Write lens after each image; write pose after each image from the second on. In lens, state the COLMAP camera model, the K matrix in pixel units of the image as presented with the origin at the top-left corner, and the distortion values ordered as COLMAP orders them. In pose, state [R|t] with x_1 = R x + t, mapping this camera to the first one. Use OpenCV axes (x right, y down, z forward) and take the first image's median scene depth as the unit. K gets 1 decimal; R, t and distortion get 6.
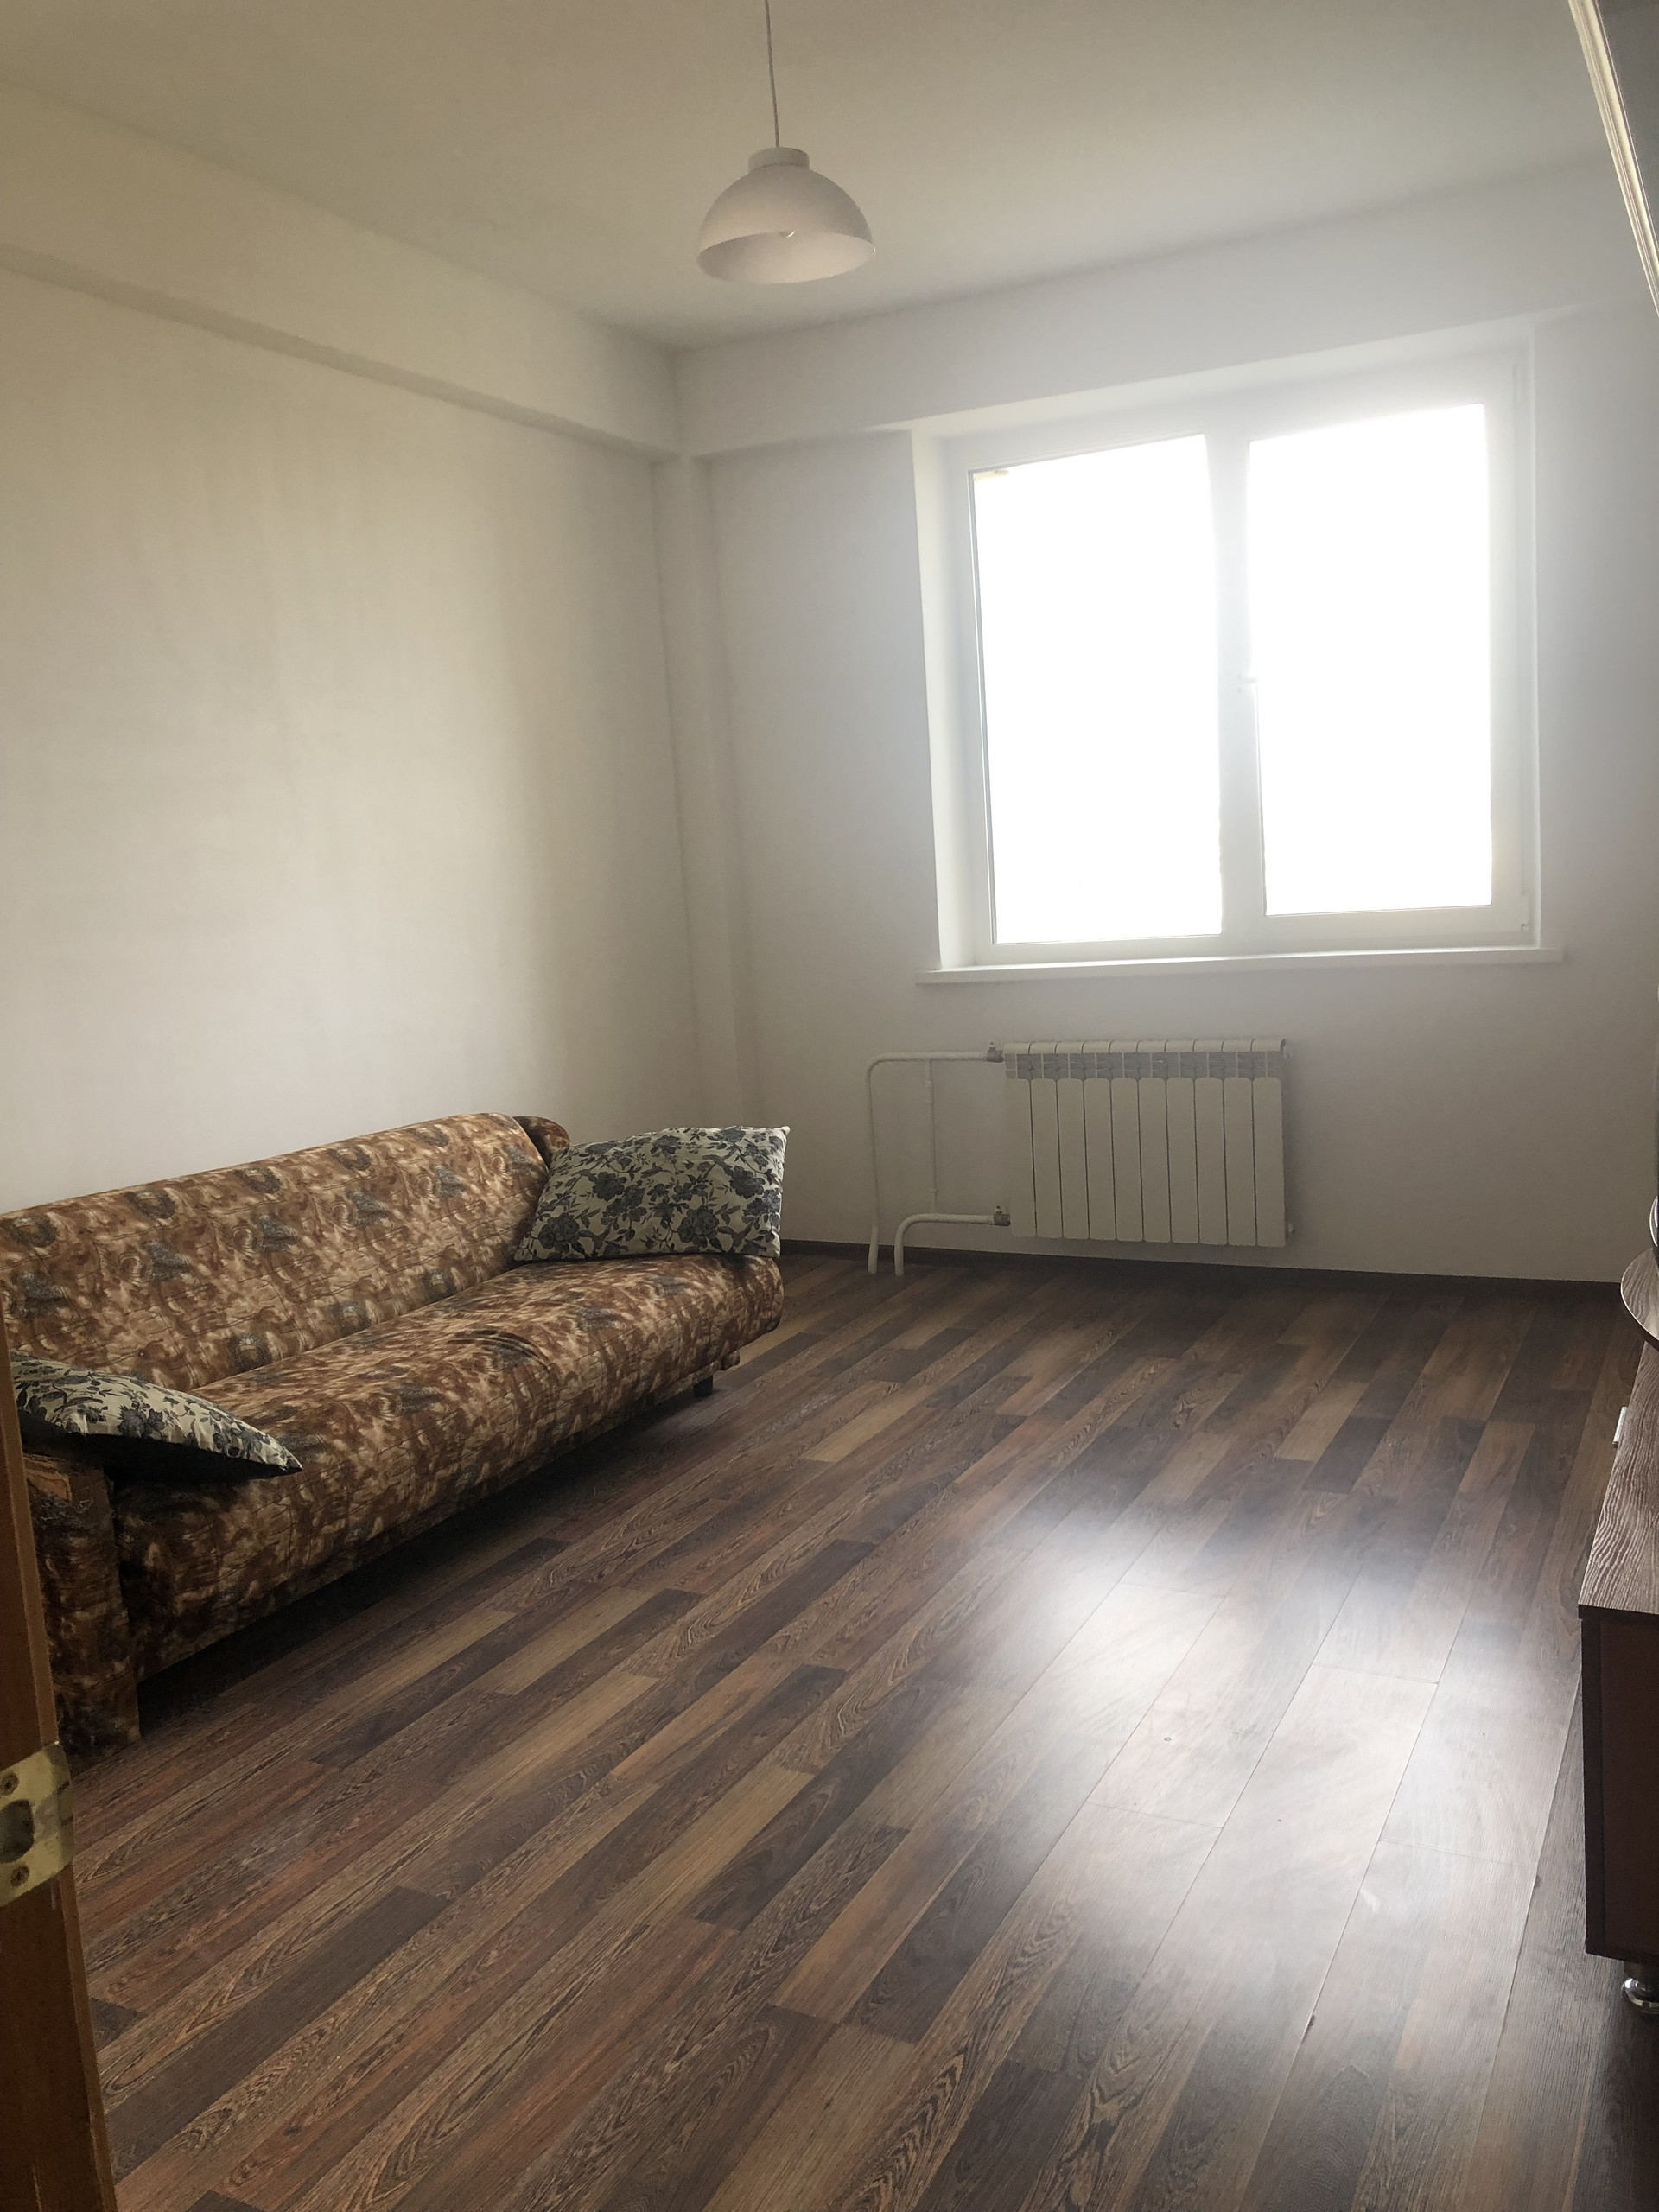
lens RADIAL K [[1847.0, 0, 835.8], [0, 1847.0, 1097.9], [0, 0, 1]] dist [0.019026, 0.019318]
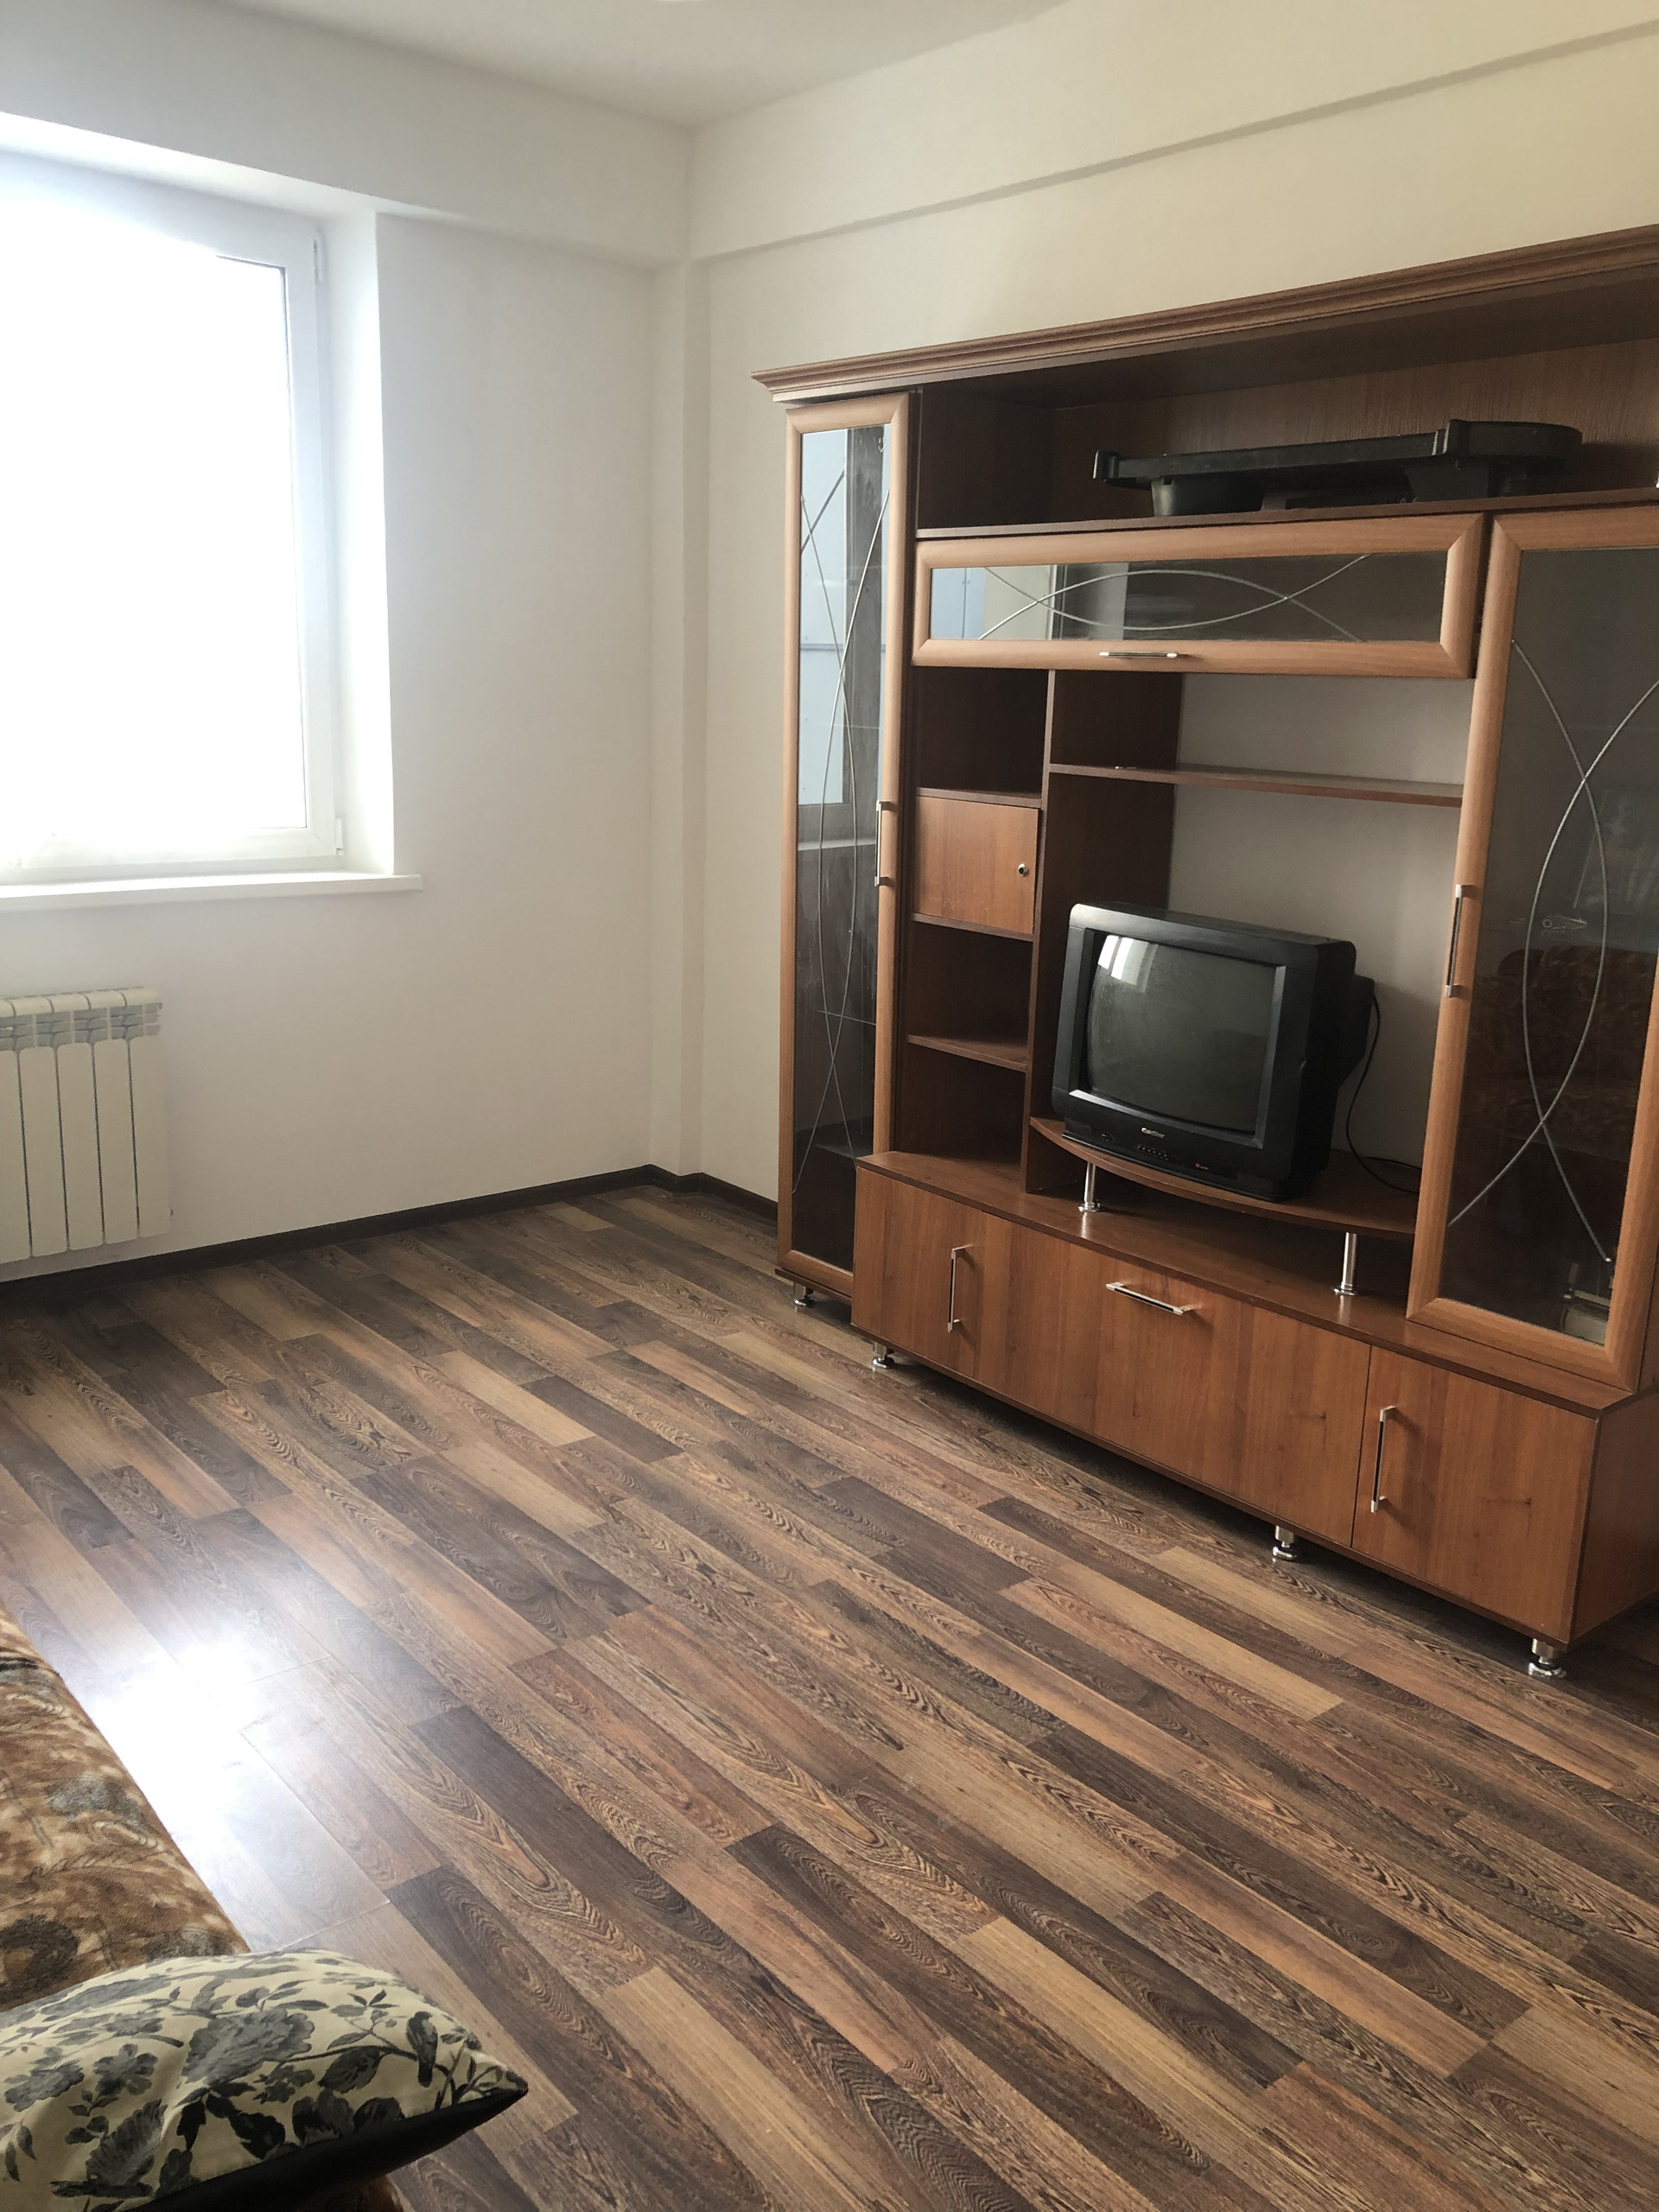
lens RADIAL K [[1847.0, 0, 835.8], [0, 1847.0, 1097.9], [0, 0, 1]] dist [0.019026, 0.019318]
pose [[0.391052, -0.140680, 0.909554, -0.491909], [0.072006, 0.989896, 0.122148, -0.077332], [-0.917548, 0.017727, 0.397231, 0.460331]]
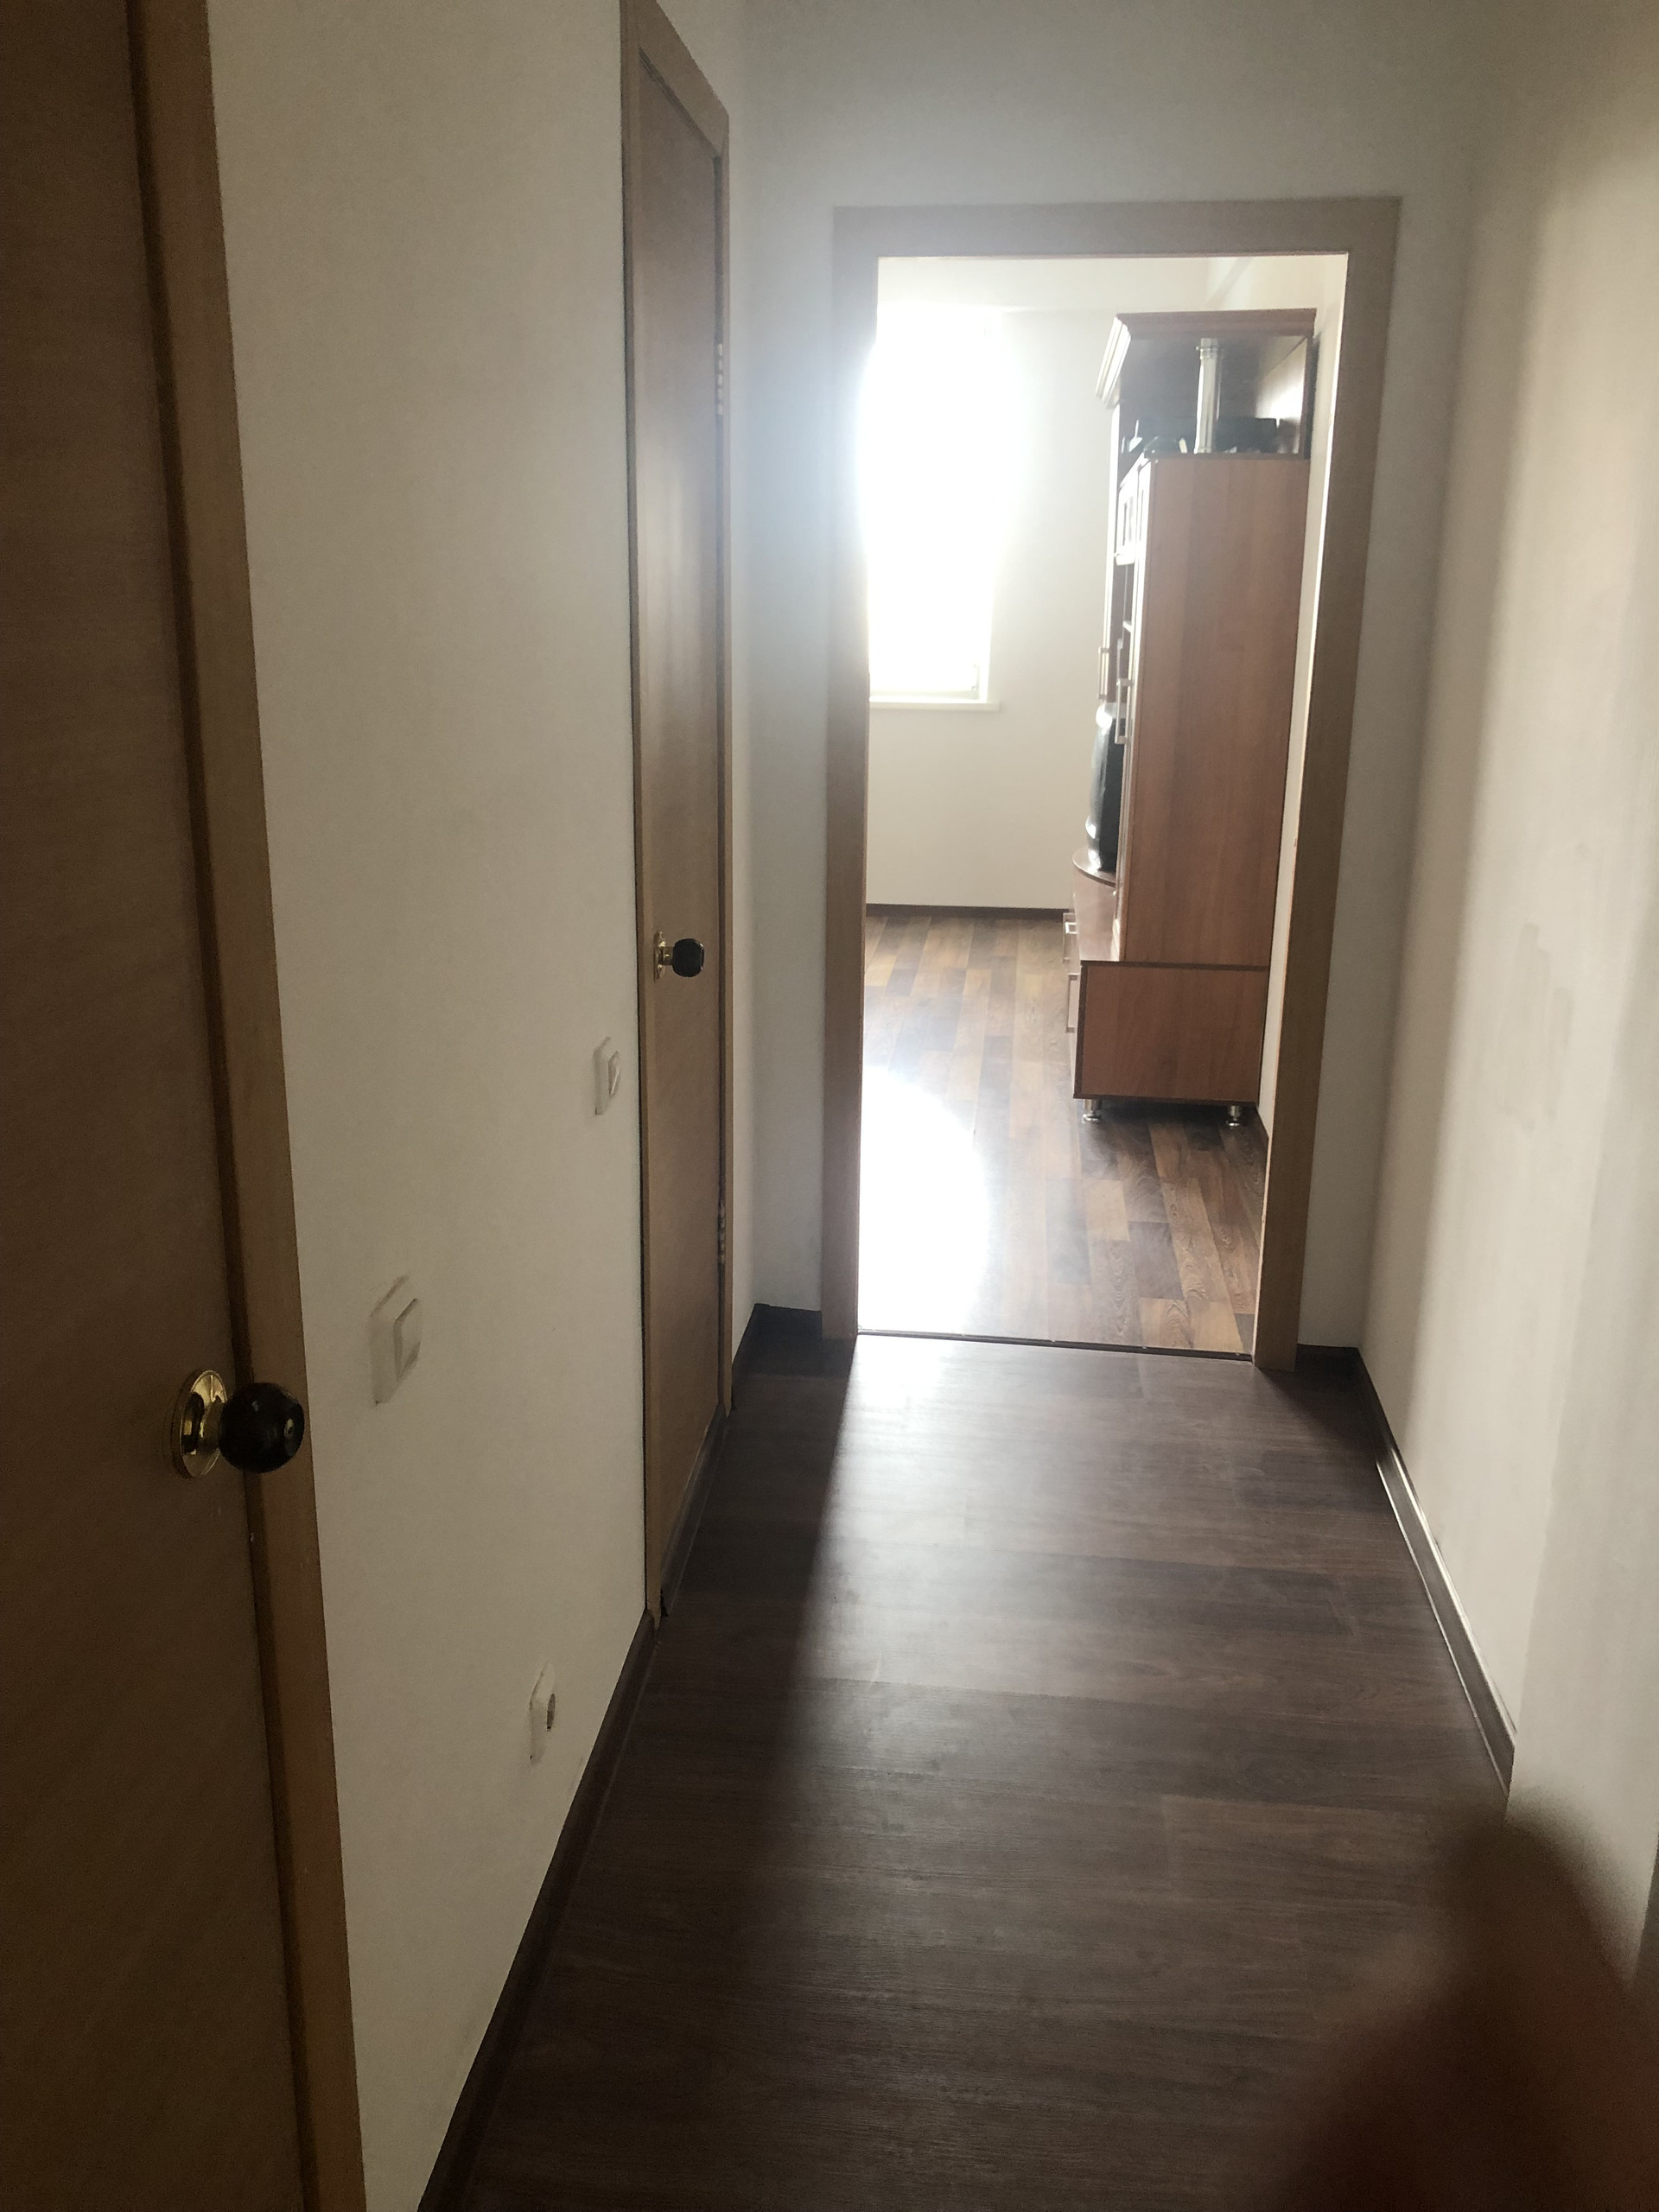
lens RADIAL K [[1847.0, 0, 835.8], [0, 1847.0, 1097.9], [0, 0, 1]] dist [0.019026, 0.019318]
pose [[0.932233, -0.026330, 0.360899, -0.389619], [-0.021476, 0.991565, 0.127817, 0.069234], [-0.361220, -0.126906, 0.923805, -0.581739]]
